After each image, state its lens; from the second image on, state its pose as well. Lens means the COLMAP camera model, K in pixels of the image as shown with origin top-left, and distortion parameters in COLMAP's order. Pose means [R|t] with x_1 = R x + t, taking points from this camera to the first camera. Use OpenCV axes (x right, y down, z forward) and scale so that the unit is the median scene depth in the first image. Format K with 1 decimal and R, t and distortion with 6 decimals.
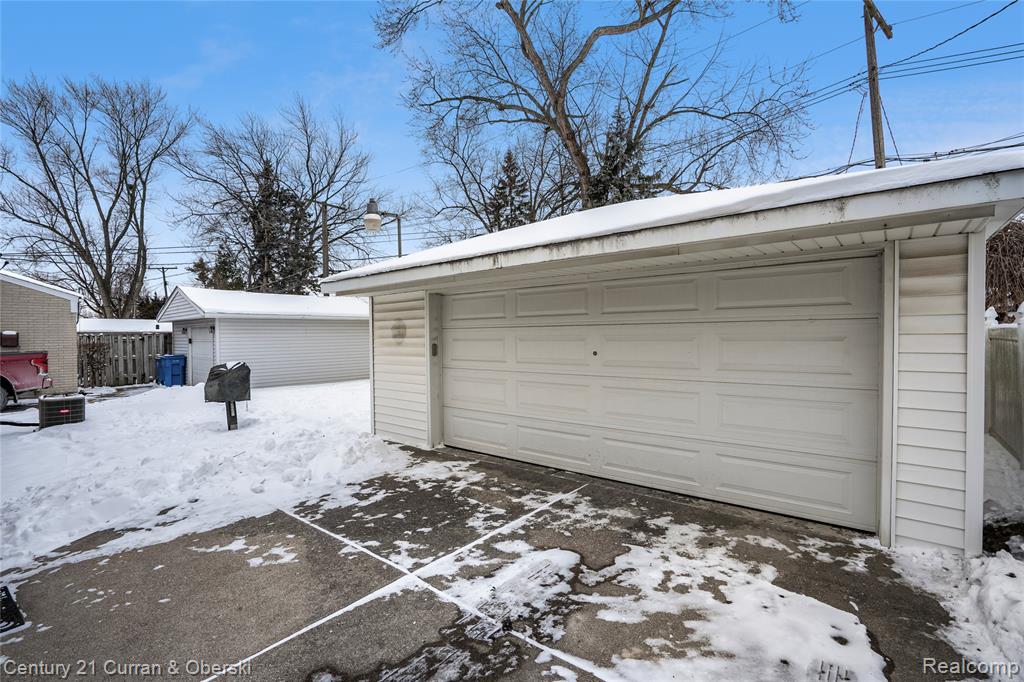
lens RADIAL K [[474.5, 0, 516.0], [0, 474.5, 334.7], [0, 0, 1]] dist [-0.042765, 0.018645]
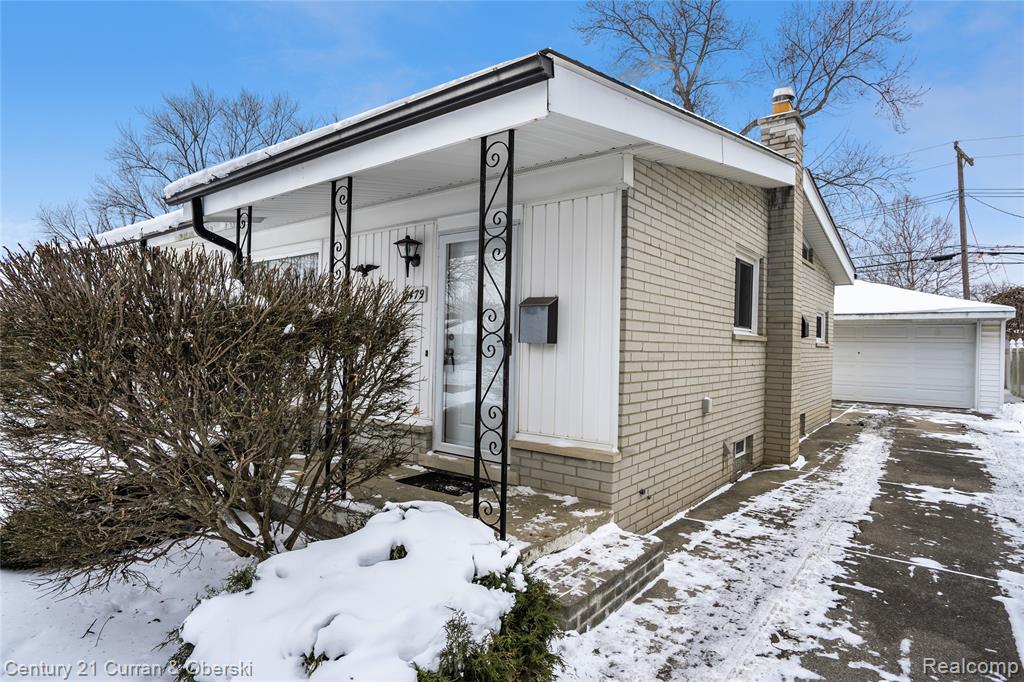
lens RADIAL K [[563.4, 0, 512.0], [0, 563.4, 341.0], [0, 0, 1]] dist [-0.004857, 0.000493]
pose [[0.999288, 0.031335, 0.021028, -2.236839], [-0.031262, 0.999504, -0.003777, 0.056471], [-0.021136, 0.003117, 0.999772, -2.522837]]
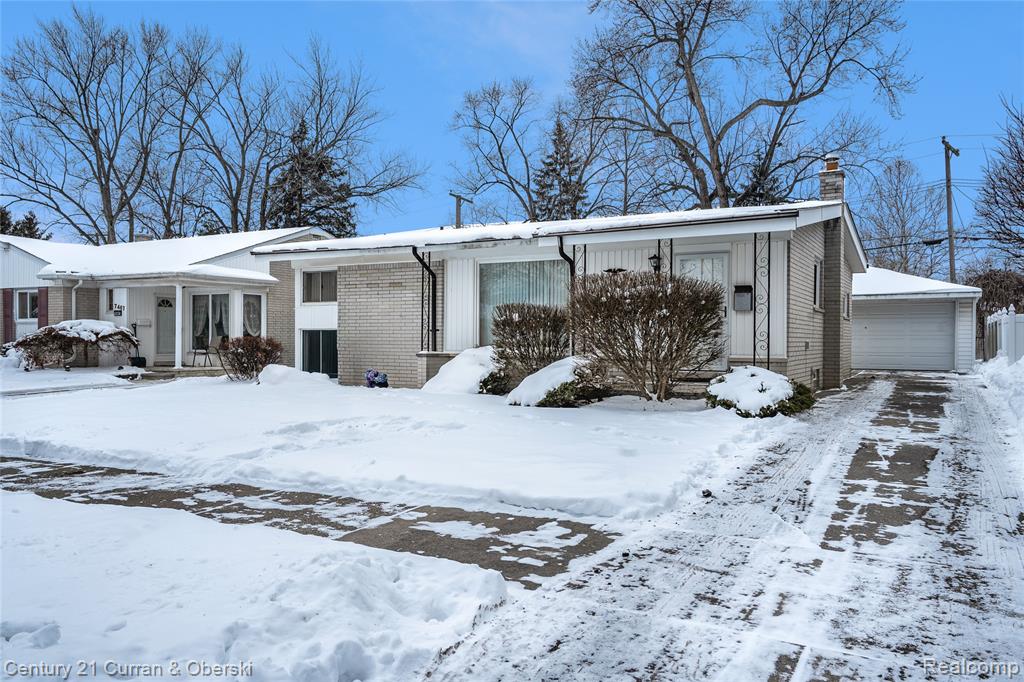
lens RADIAL K [[777.5, 0, 512.0], [0, 777.5, 341.0], [0, 0, 1]] dist [0.019258, 0.005857]
pose [[0.985064, 0.015933, 0.171449, -3.678229], [-0.016445, 0.999864, 0.001566, 0.193707], [-0.171401, -0.004362, 0.985192, -4.452054]]
